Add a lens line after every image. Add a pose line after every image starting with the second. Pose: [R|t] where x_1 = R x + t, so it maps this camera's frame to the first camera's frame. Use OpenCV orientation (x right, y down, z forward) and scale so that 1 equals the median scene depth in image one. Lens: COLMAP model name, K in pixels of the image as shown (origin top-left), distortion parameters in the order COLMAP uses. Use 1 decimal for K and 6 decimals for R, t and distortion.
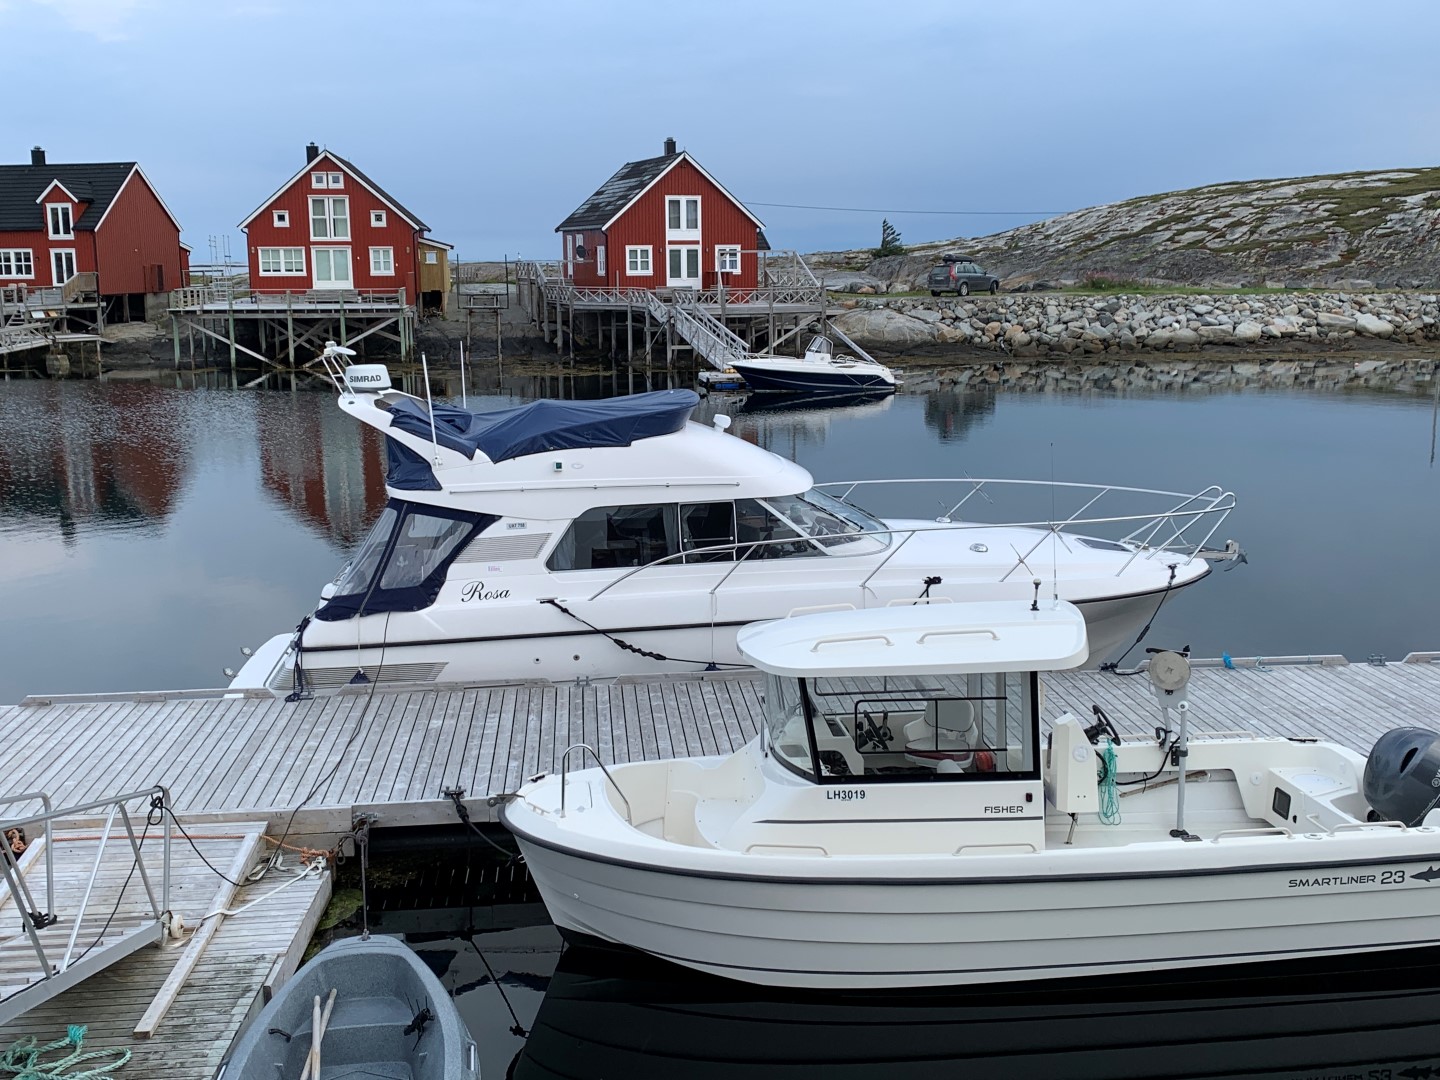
lens RADIAL K [[1566.3, 0, 722.9], [0, 1566.3, 534.1], [0, 0, 1]] dist [0.012983, 0.000000]
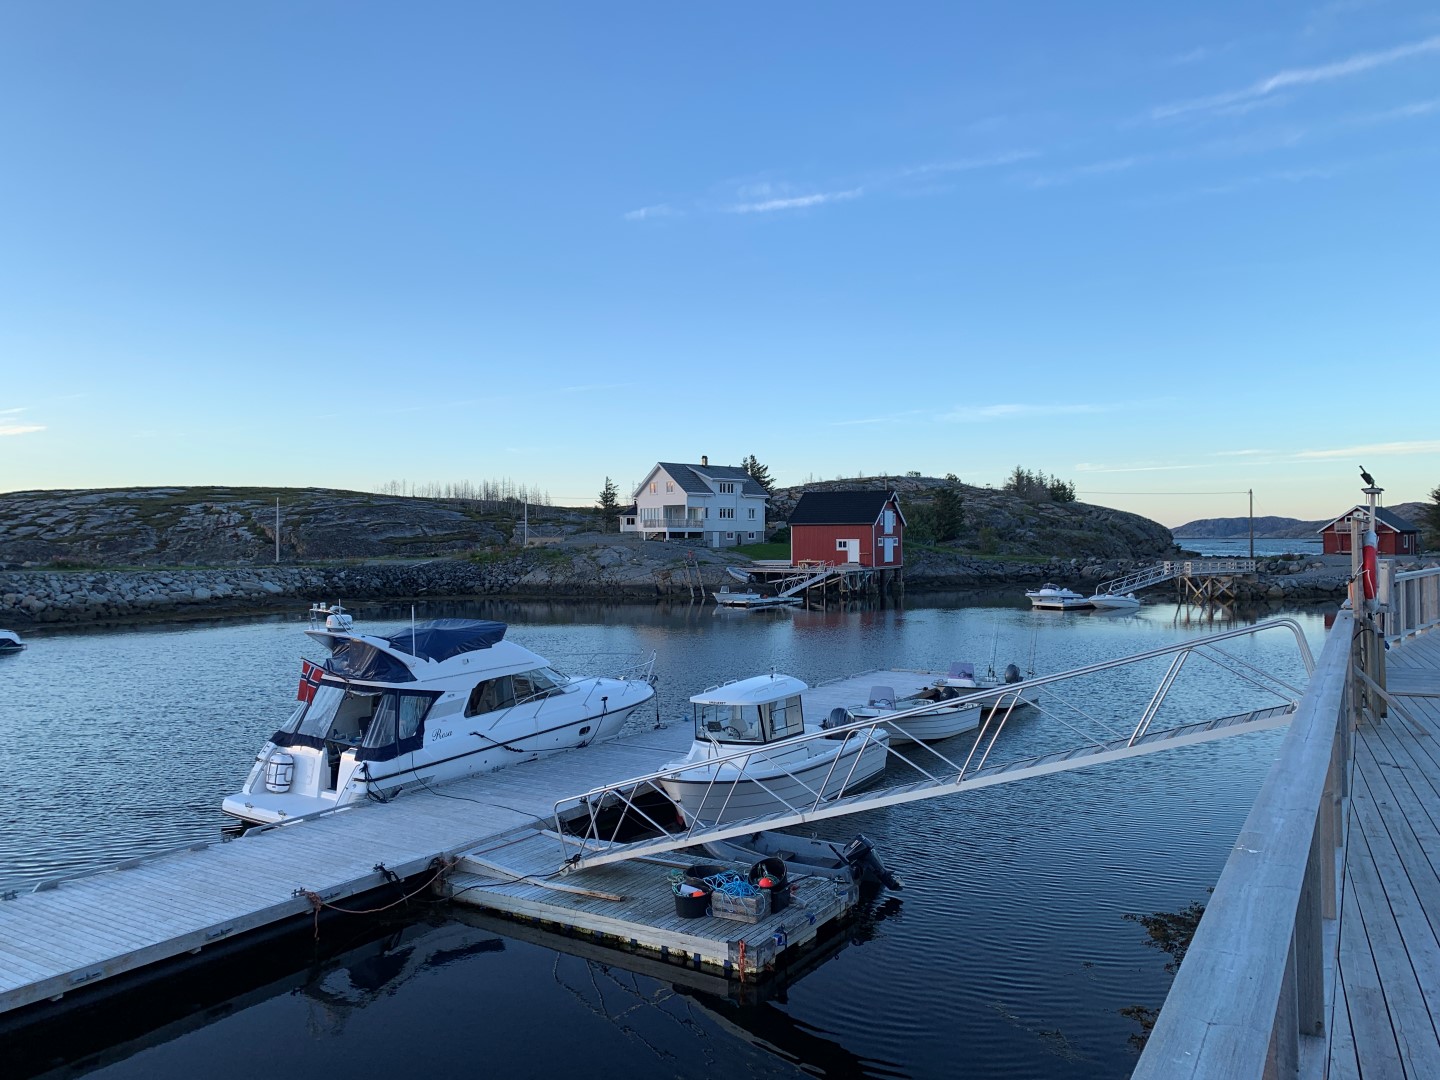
lens RADIAL K [[1086.1, 0, 674.3], [0, 1086.1, 549.7], [0, 0, 1]] dist [0.054481, -0.061993]
pose [[0.599599, 0.000503, 0.800301, -0.239079], [0.134271, 0.985762, -0.101218, -0.002267], [-0.788957, 0.168147, 0.590994, -0.002386]]
